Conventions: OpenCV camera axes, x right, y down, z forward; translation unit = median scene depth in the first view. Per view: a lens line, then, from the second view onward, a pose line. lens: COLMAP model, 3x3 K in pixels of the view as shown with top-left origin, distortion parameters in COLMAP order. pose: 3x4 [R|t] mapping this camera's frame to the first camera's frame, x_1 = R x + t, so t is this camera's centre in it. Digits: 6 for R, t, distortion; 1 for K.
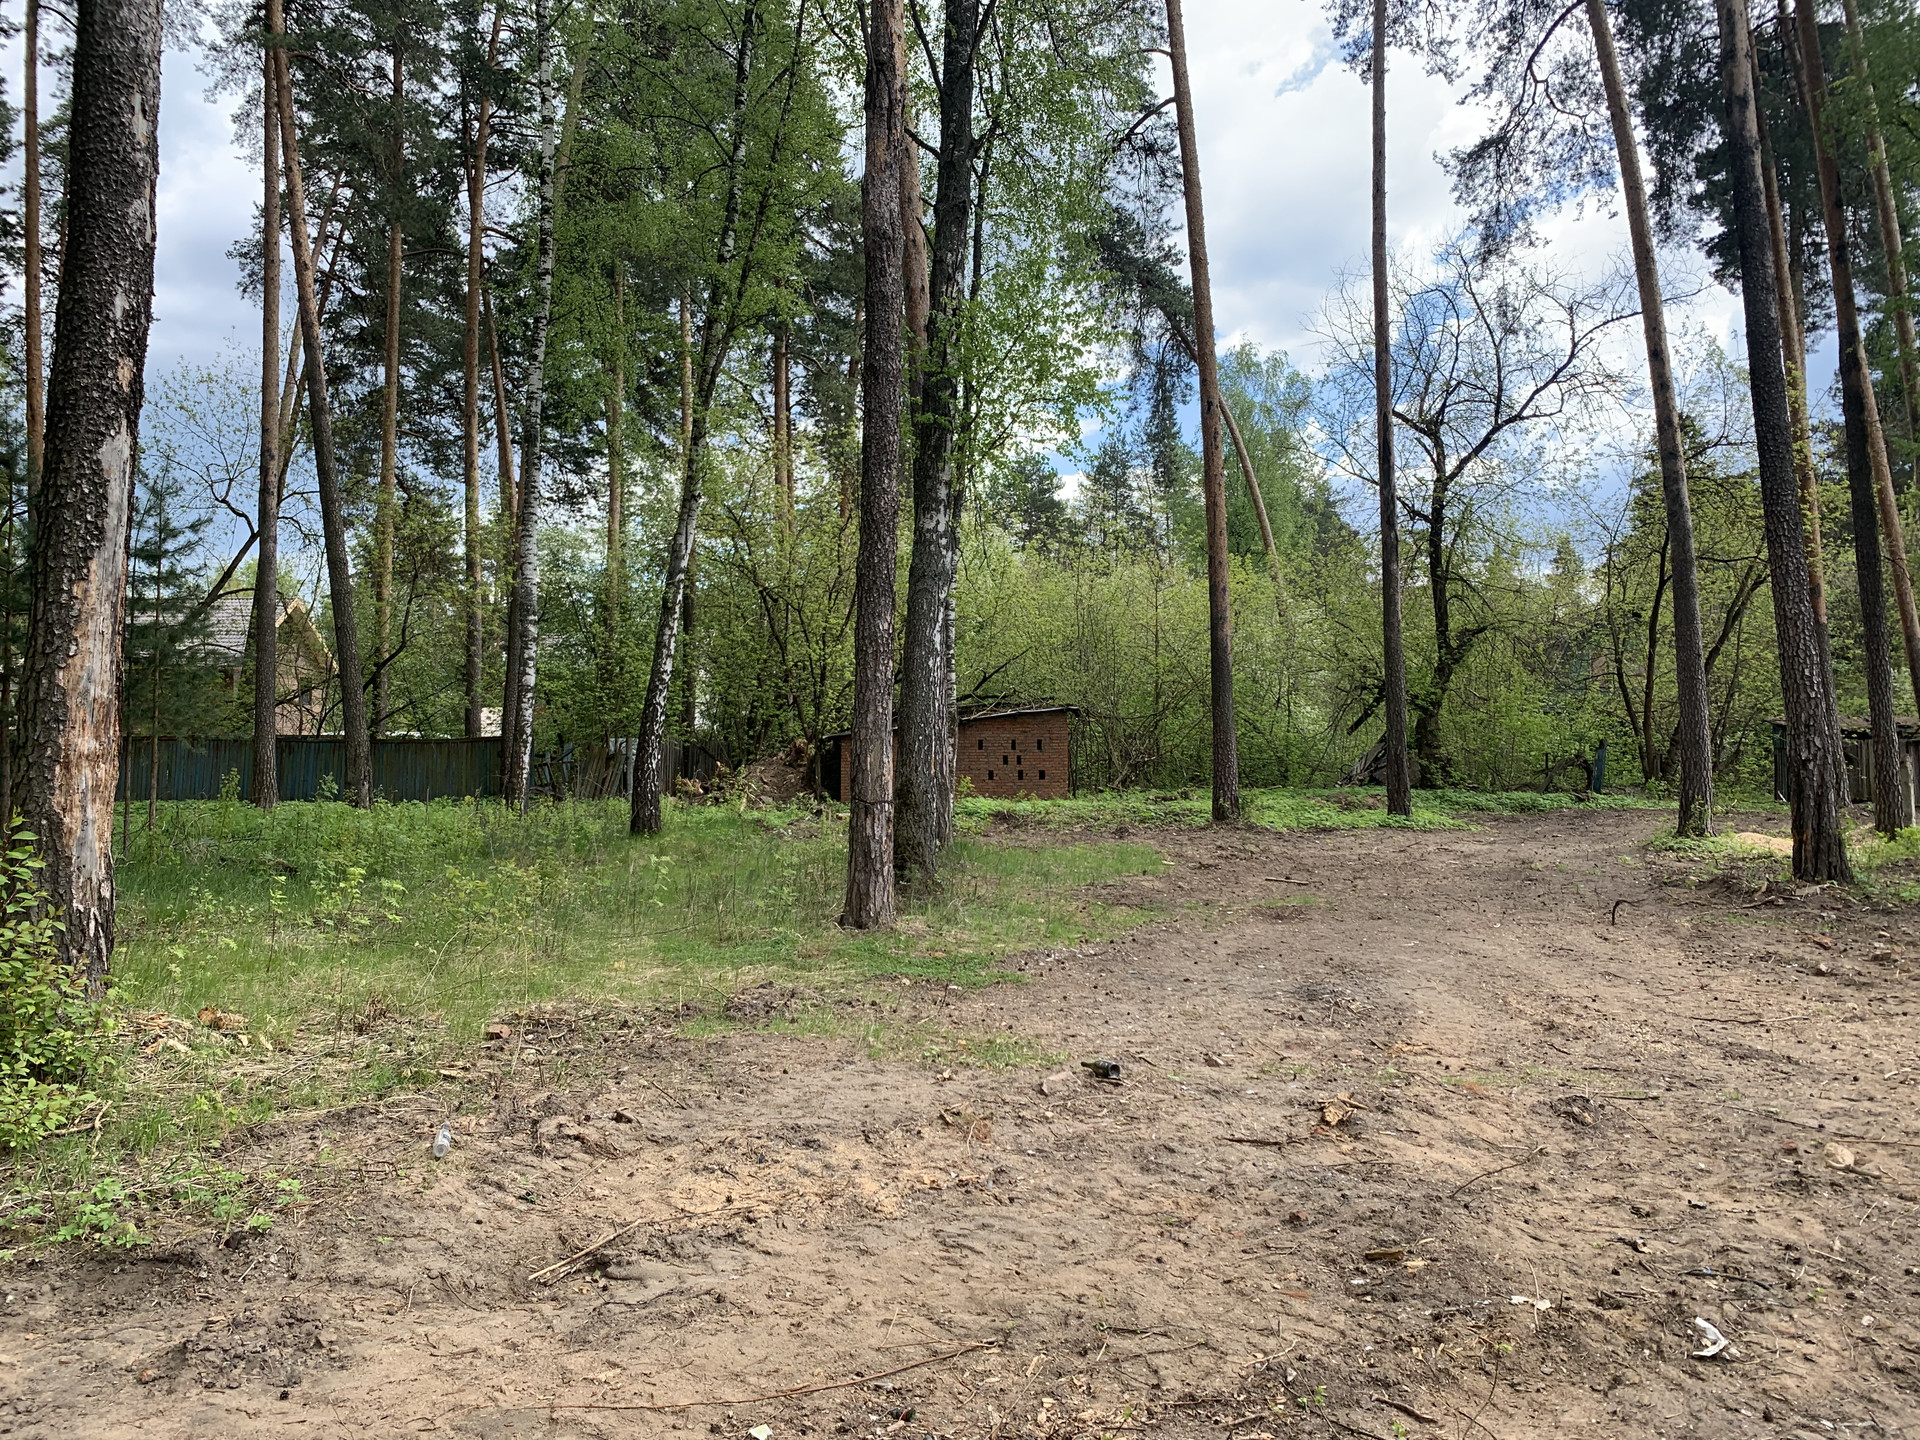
lens RADIAL K [[1470.1, 0, 974.4], [0, 1470.1, 706.9], [0, 0, 1]] dist [0.032897, -0.041351]
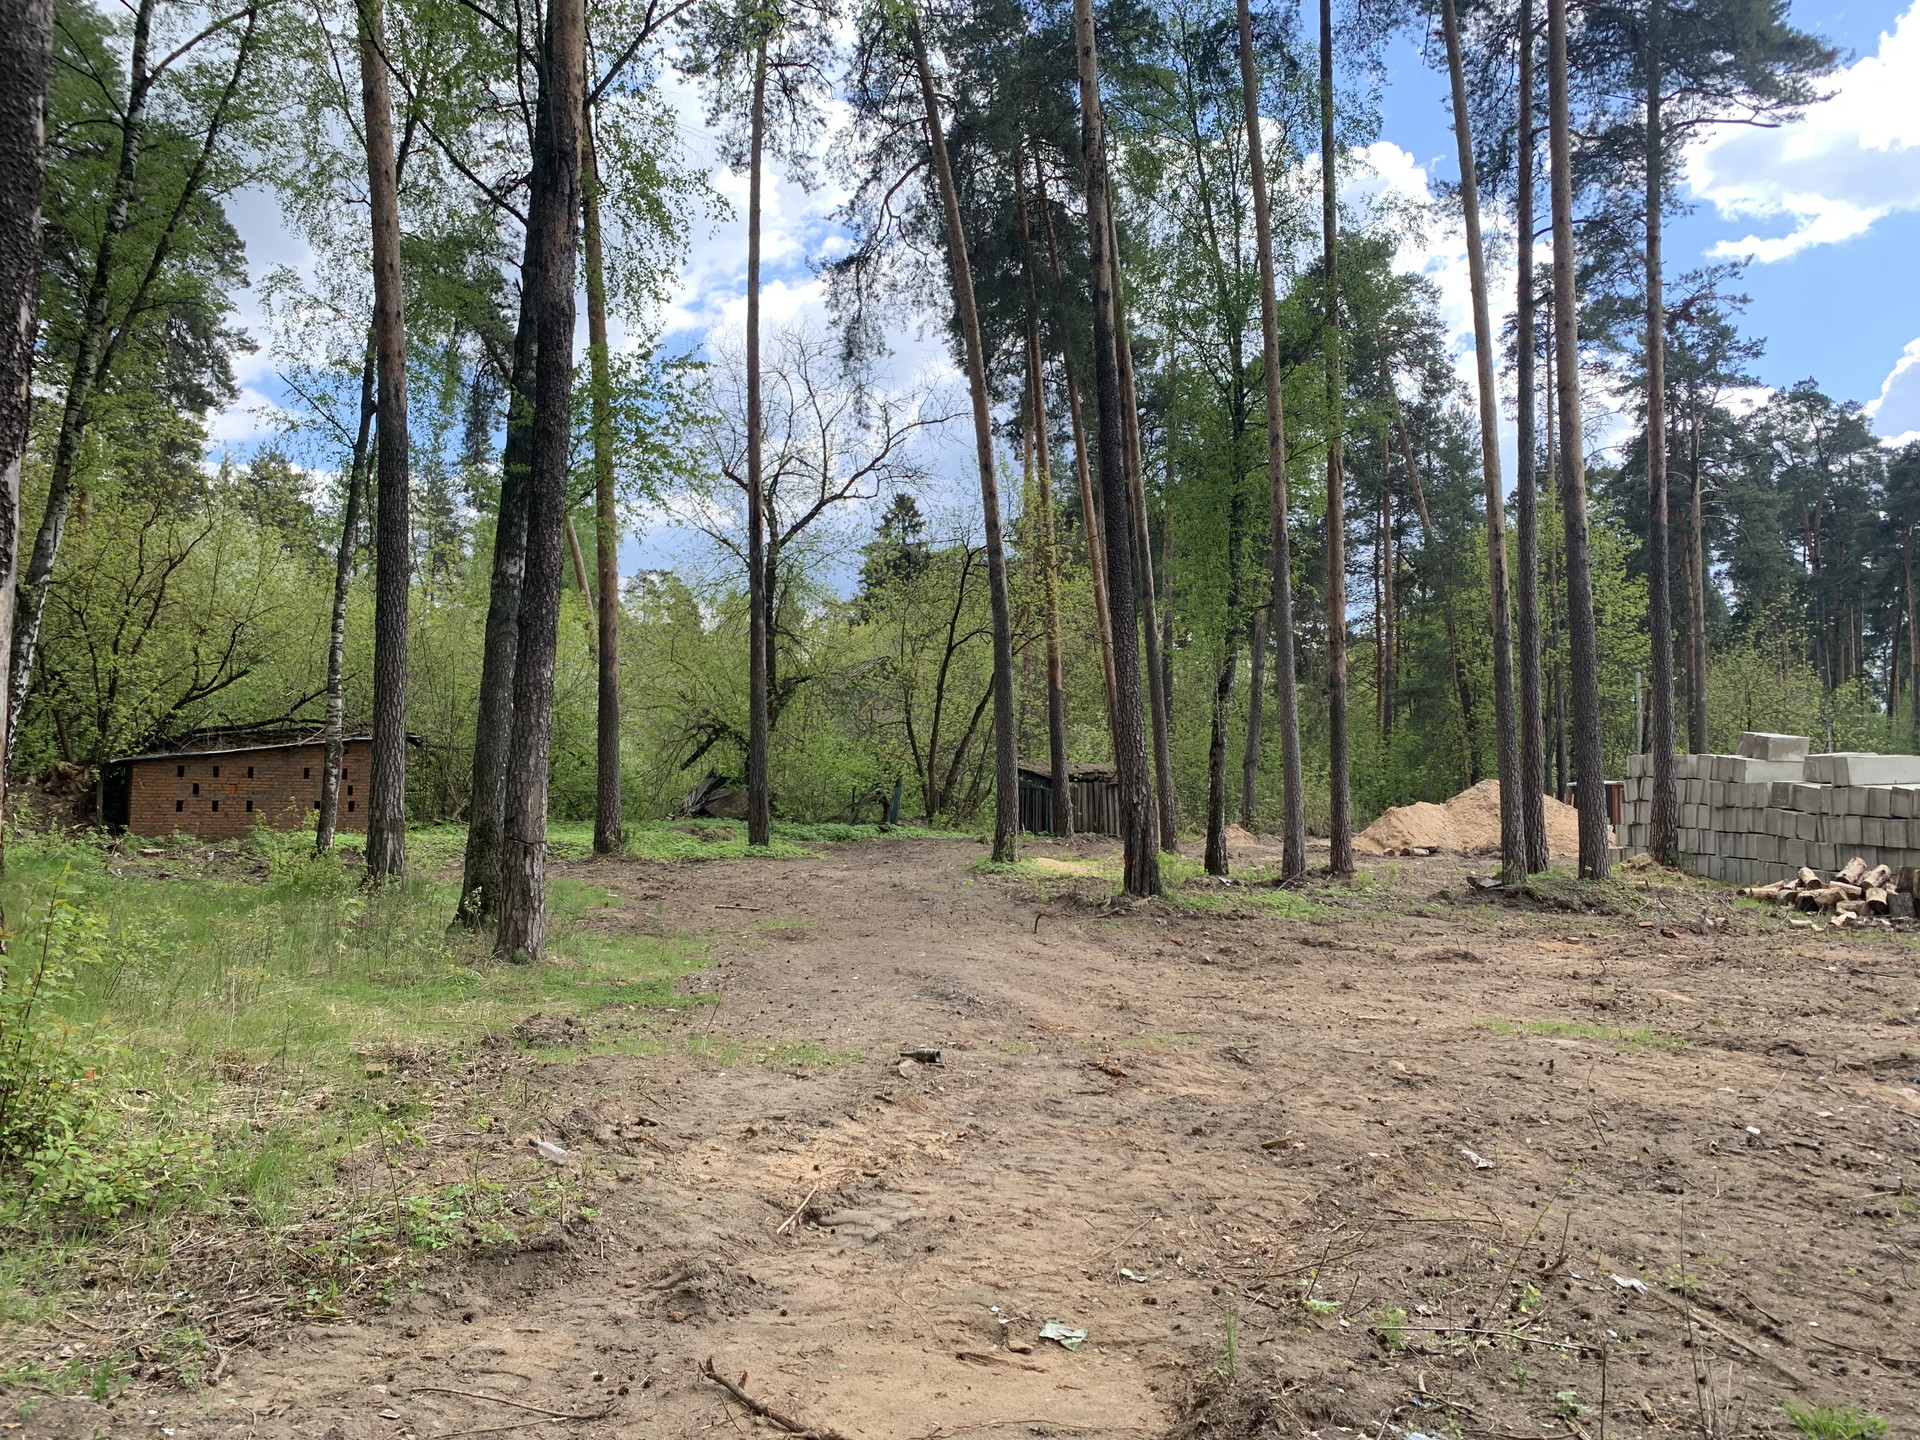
lens RADIAL K [[1470.1, 0, 974.4], [0, 1470.1, 706.9], [0, 0, 1]] dist [0.032897, -0.041351]
pose [[0.857654, 0.043754, 0.512362, -0.162254], [-0.034227, 0.999021, -0.028019, -0.006141], [-0.513087, 0.006494, 0.858312, -0.033470]]
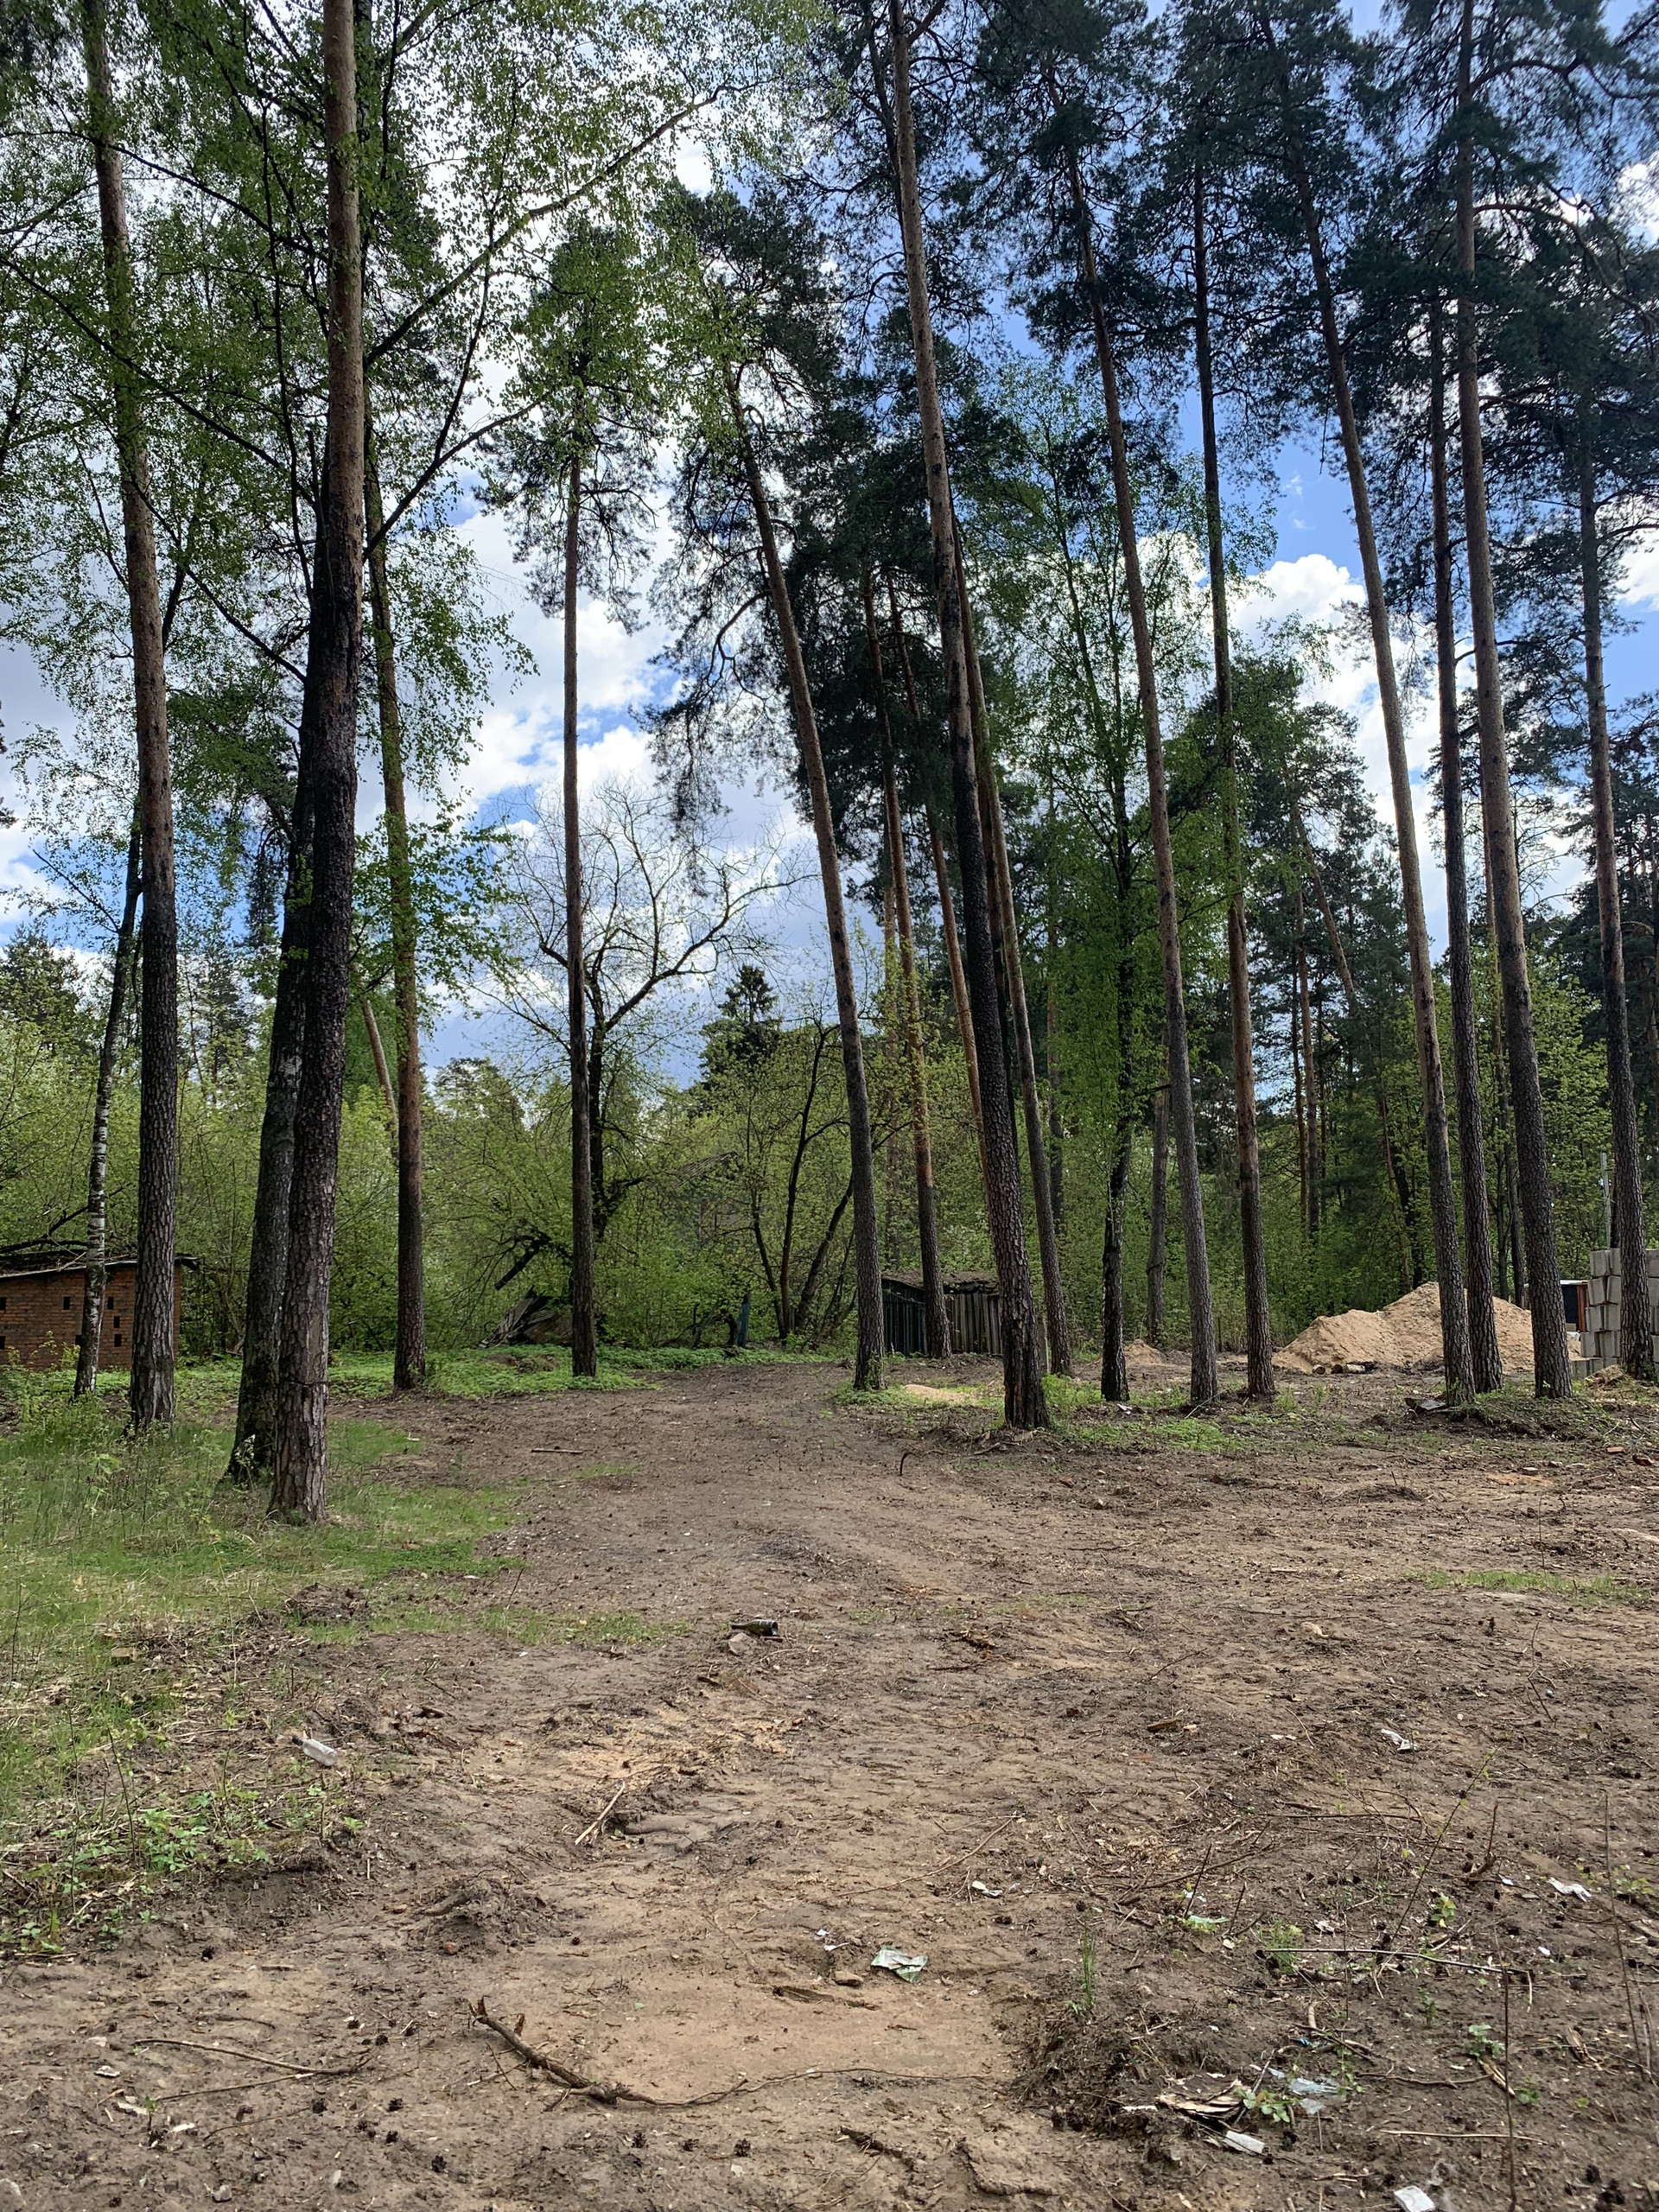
lens RADIAL K [[1693.7, 0, 813.7], [0, 1693.7, 1126.8], [0, 0, 1]] dist [0.032897, -0.041351]
pose [[0.866095, 0.049390, 0.497434, -0.157515], [-0.013918, 0.997104, -0.074769, -0.009232], [-0.499686, 0.057834, 0.864274, -0.039158]]
